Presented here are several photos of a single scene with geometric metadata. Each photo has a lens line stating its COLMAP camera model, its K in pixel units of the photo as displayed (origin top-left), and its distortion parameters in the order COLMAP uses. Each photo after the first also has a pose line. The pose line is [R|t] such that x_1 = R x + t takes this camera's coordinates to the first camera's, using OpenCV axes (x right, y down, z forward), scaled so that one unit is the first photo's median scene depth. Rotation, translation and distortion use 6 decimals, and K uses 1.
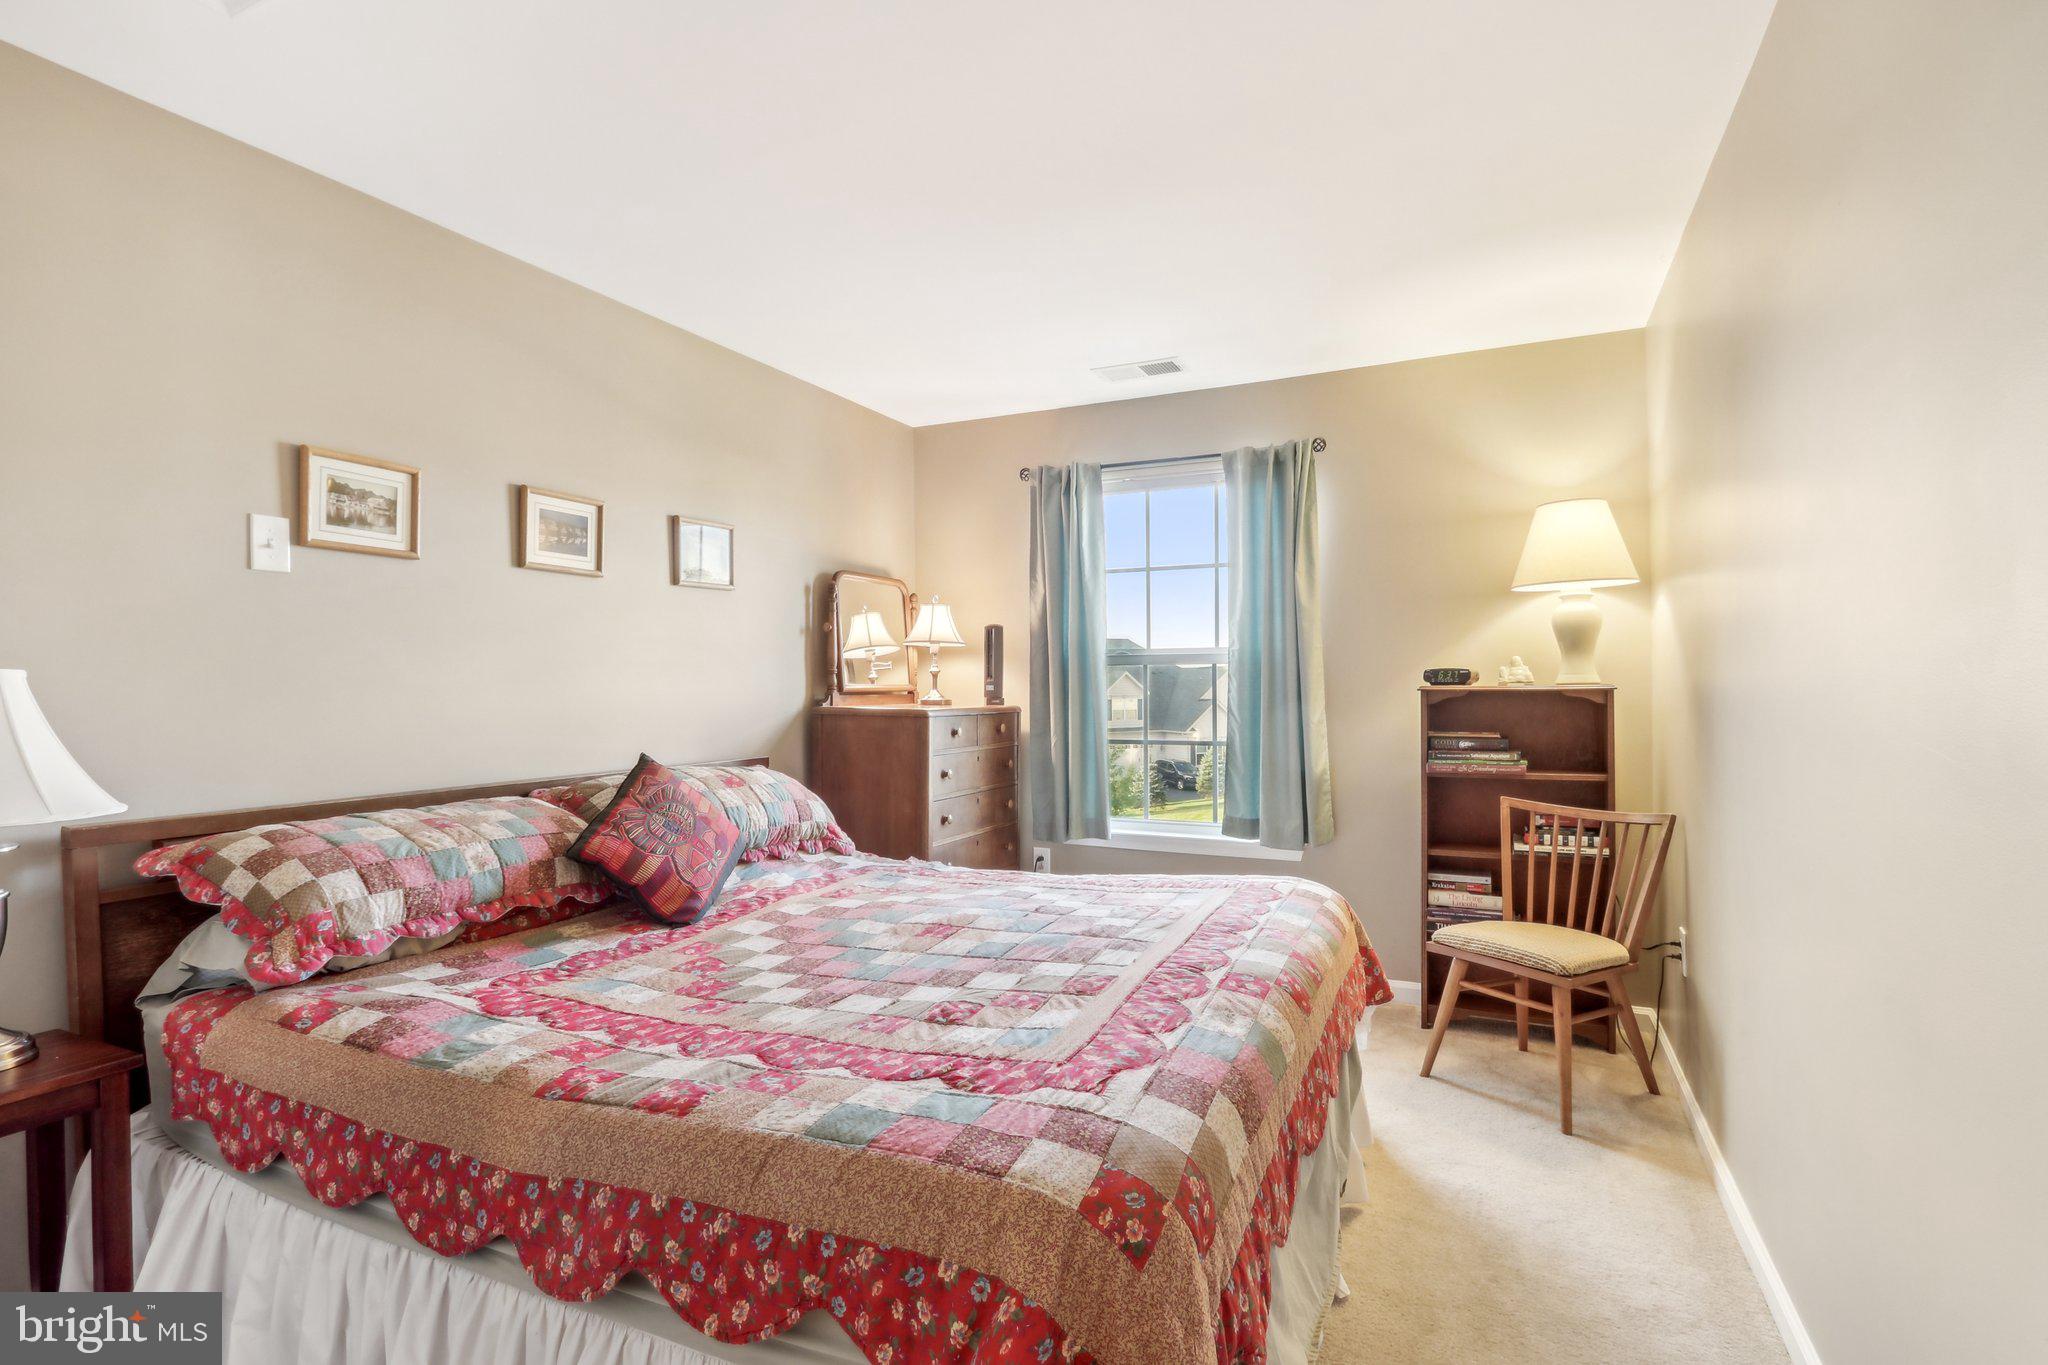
lens RADIAL K [[1041.7, 0, 1013.1], [0, 1041.7, 682.1], [0, 0, 1]] dist [-0.012686, 0.003017]
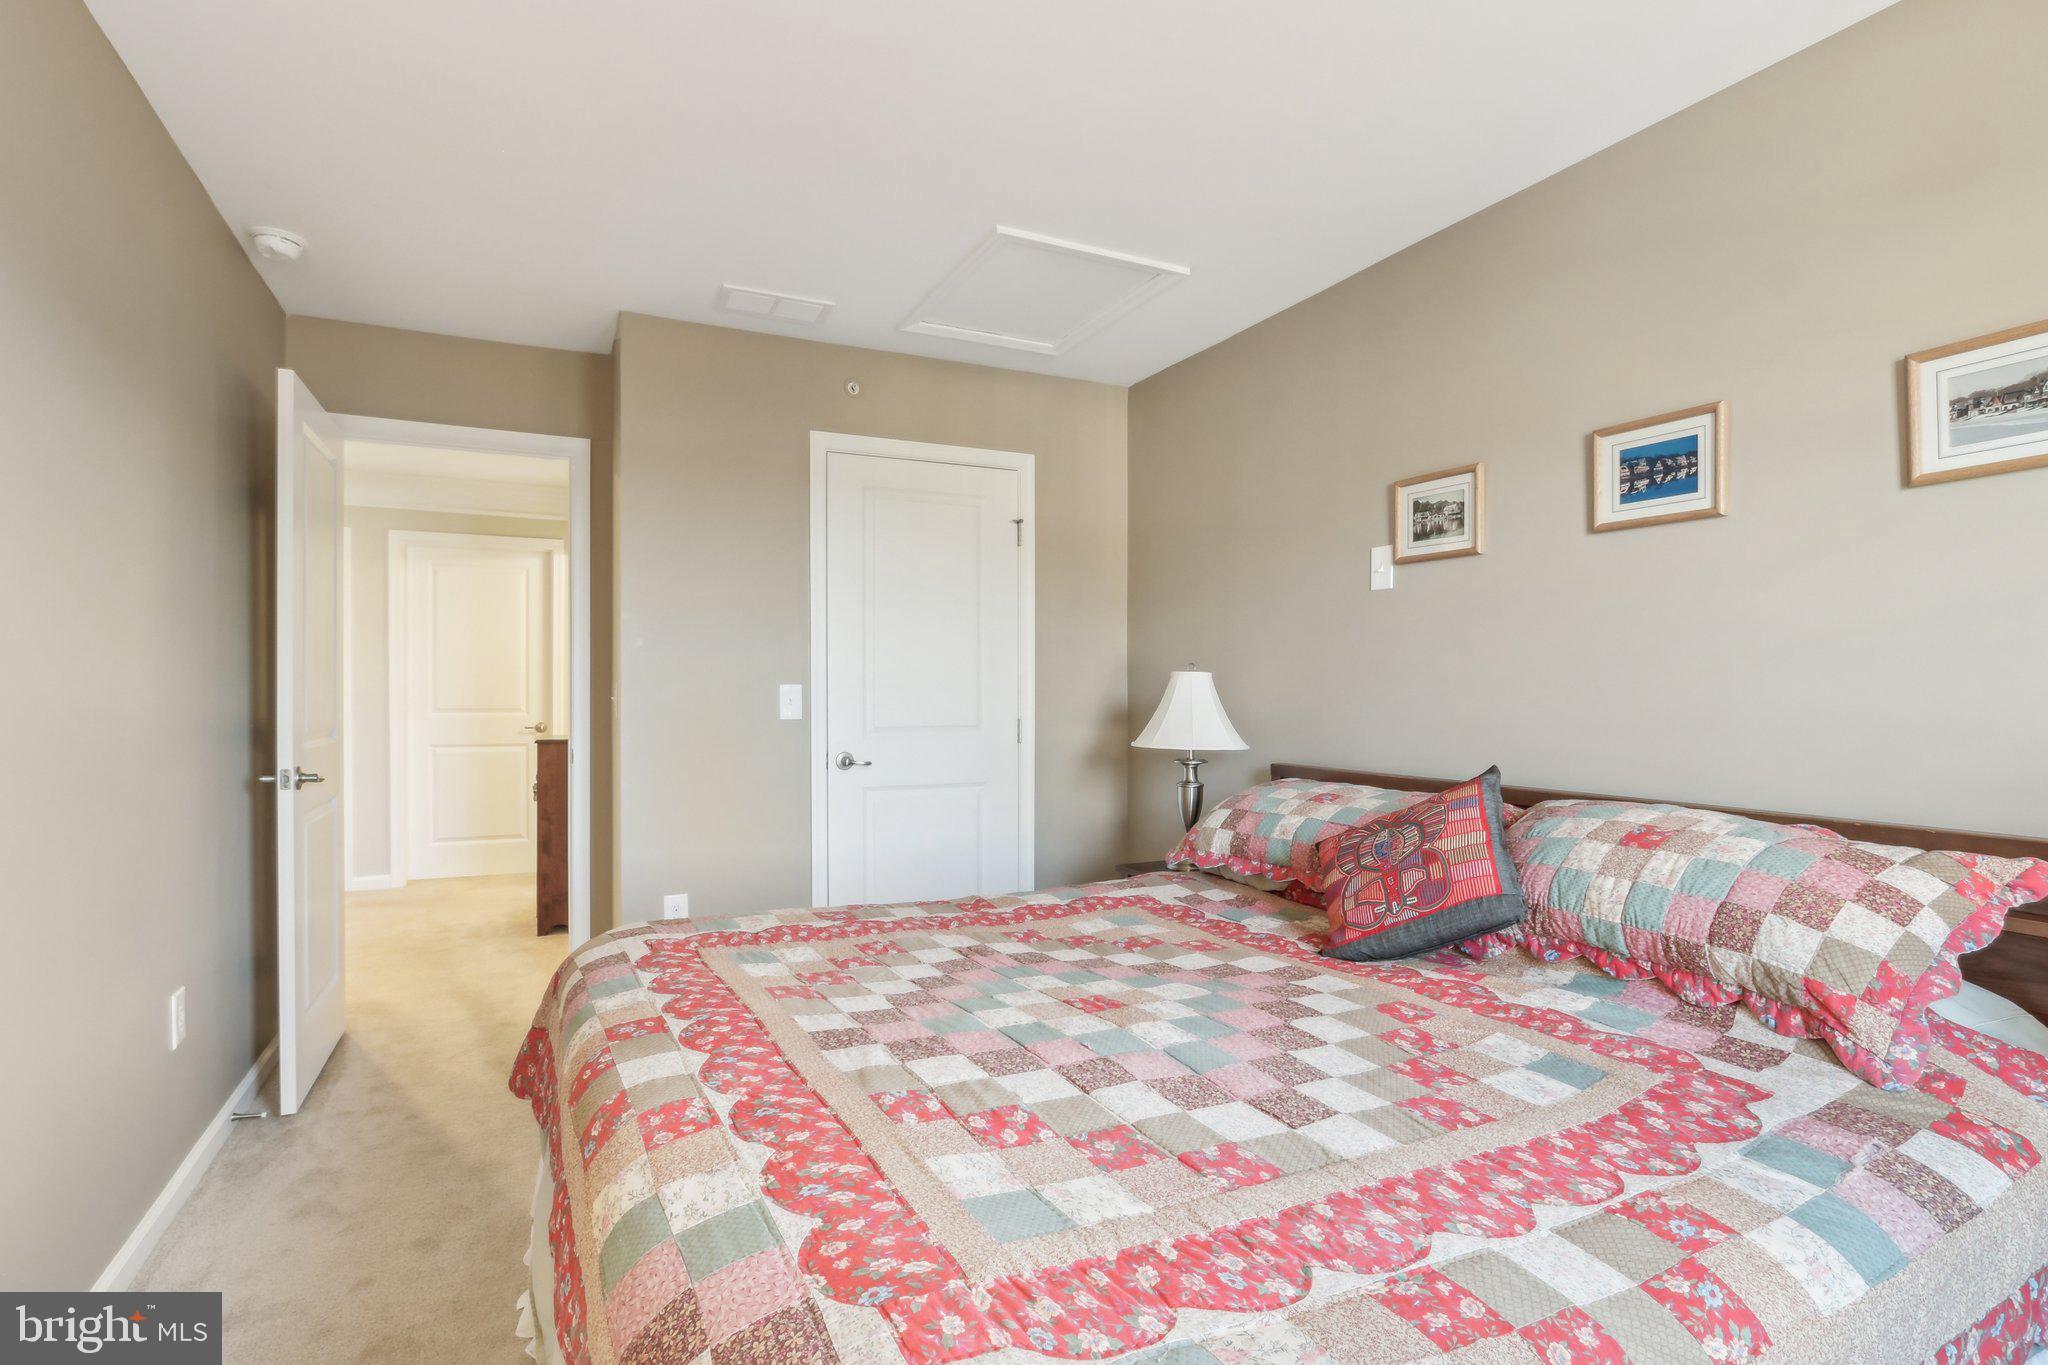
lens RADIAL K [[1041.7, 0, 1013.1], [0, 1041.7, 682.1], [0, 0, 1]] dist [-0.012686, 0.003017]
pose [[-0.647553, 0.003308, -0.762013, 0.515386], [0.006046, 0.999981, -0.000798, 0.005355], [0.761996, -0.005124, -0.647561, 1.371268]]
